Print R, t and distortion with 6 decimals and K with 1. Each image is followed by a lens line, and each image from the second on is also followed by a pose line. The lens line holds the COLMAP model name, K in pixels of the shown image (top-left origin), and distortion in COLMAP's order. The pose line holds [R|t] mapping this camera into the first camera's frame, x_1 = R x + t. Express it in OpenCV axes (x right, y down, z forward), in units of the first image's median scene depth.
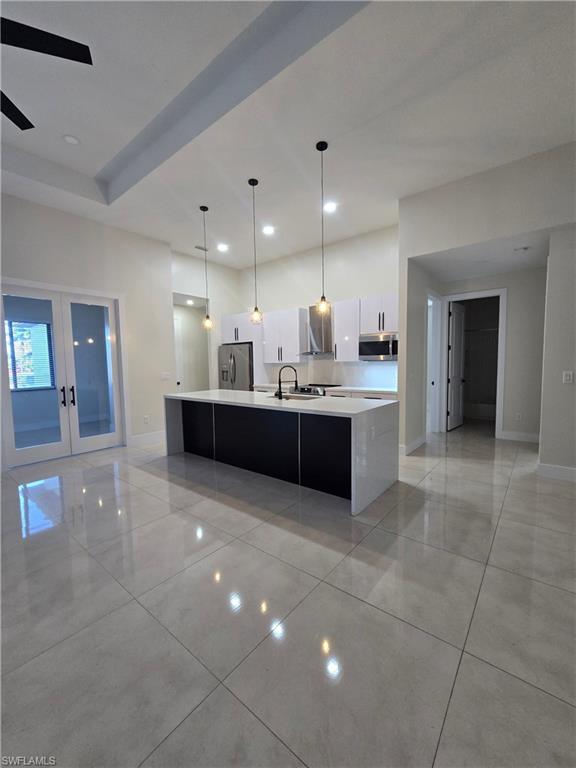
lens RADIAL K [[314.0, 0, 291.7], [0, 314.0, 385.1], [0, 0, 1]] dist [-0.004634, 0.001721]
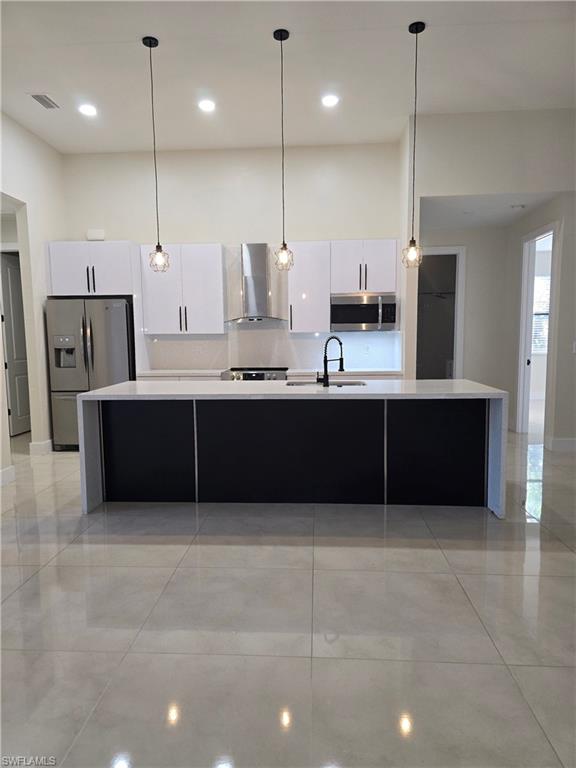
lens RADIAL K [[516.1, 0, 283.9], [0, 516.1, 382.1], [0, 0, 1]] dist [0.055136, -0.018599]
pose [[0.821130, -0.049682, 0.568575, -0.616315], [0.040949, 0.998765, 0.028133, 0.000530], [-0.569271, 0.000182, 0.822150, 0.126502]]
